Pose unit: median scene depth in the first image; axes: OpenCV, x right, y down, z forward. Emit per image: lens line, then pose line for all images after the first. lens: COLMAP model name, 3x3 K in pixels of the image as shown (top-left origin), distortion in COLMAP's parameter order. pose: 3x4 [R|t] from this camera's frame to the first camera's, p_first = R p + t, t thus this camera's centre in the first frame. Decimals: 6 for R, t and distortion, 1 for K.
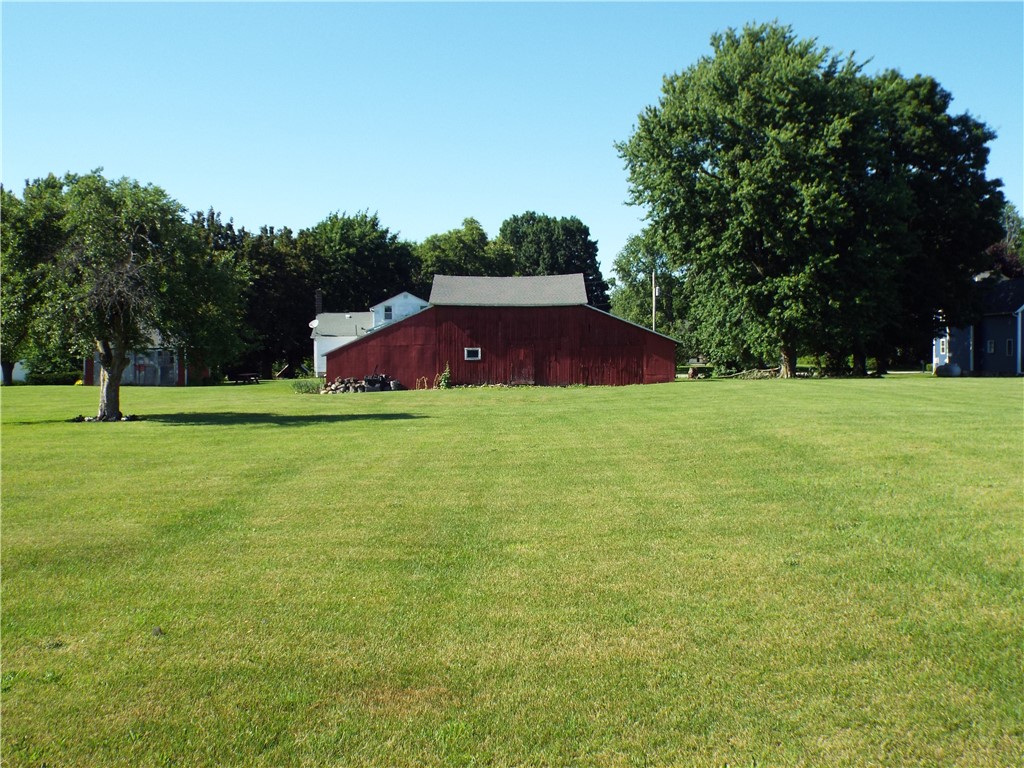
lens RADIAL K [[1009.1, 0, 512.0], [0, 1009.1, 384.0], [0, 0, 1]] dist [0.010997, 0.005829]
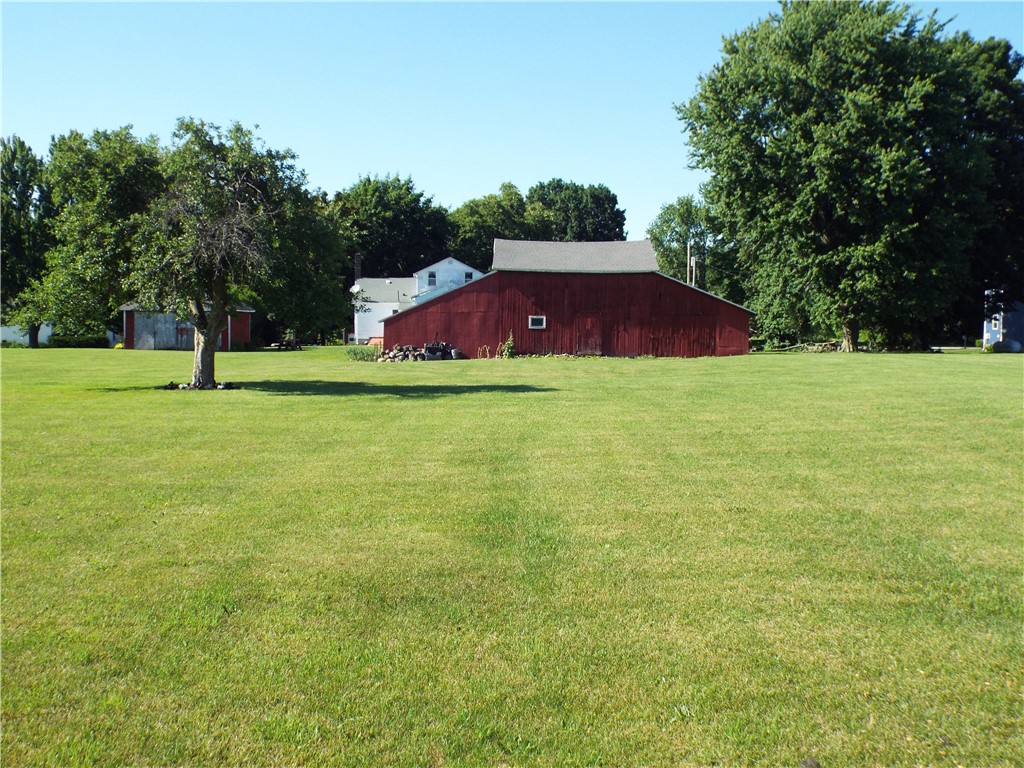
lens RADIAL K [[1000.9, 0, 512.0], [0, 1000.9, 384.0], [0, 0, 1]] dist [0.015047, 0.001430]
pose [[0.999895, 0.014415, 0.001231, -0.056752], [-0.014446, 0.999438, 0.030255, 0.000362], [-0.000794, -0.030270, 0.999541, 0.044783]]
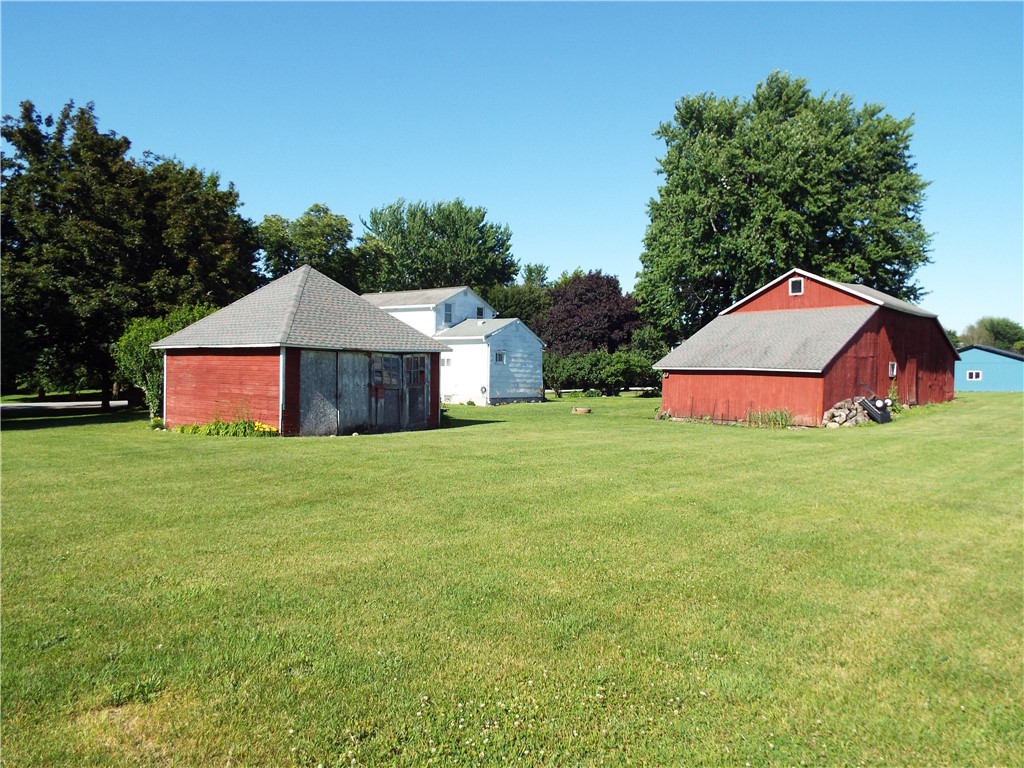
lens RADIAL K [[726.2, 0, 512.0], [0, 726.2, 384.0], [0, 0, 1]] dist [0.005553, -0.001442]
pose [[0.661541, -0.006178, 0.749883, -0.616616], [0.016370, 0.999847, -0.006203, -0.017320], [-0.749730, 0.016379, 0.661541, 0.759274]]
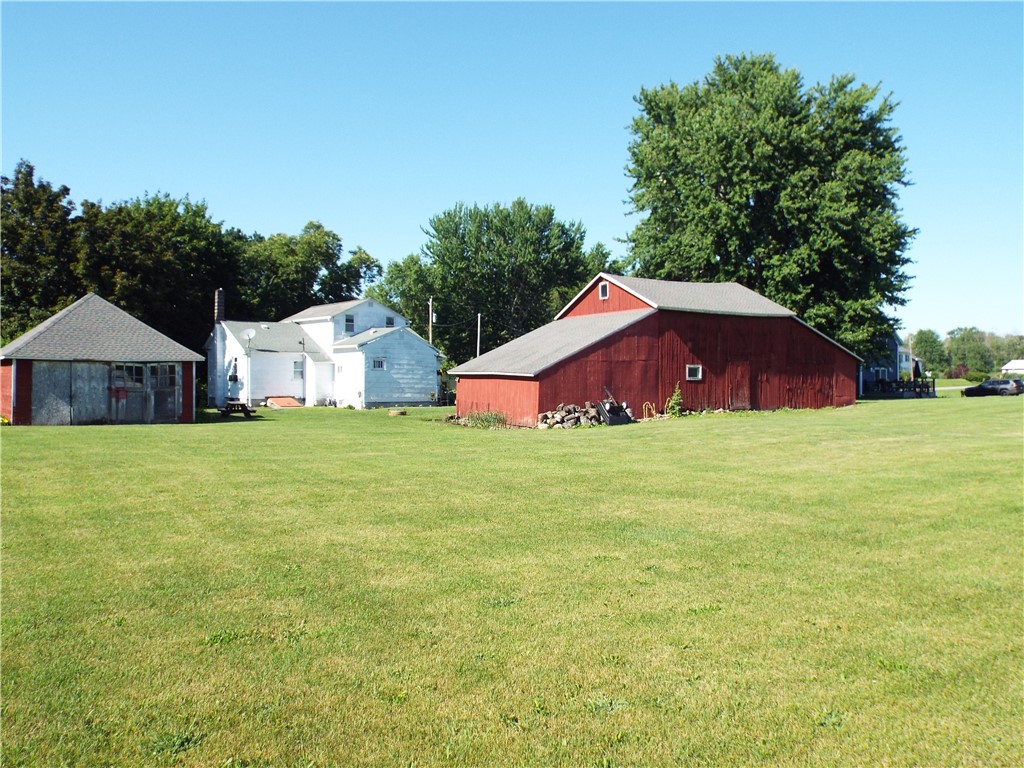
lens RADIAL K [[790.6, 0, 476.5], [0, 790.6, 388.3], [0, 0, 1]] dist [0.043142, -0.002362]
pose [[0.839636, -0.003925, 0.543136, -0.470277], [0.014569, 0.999777, -0.015297, -0.009110], [-0.542955, 0.020757, 0.839505, 0.509329]]
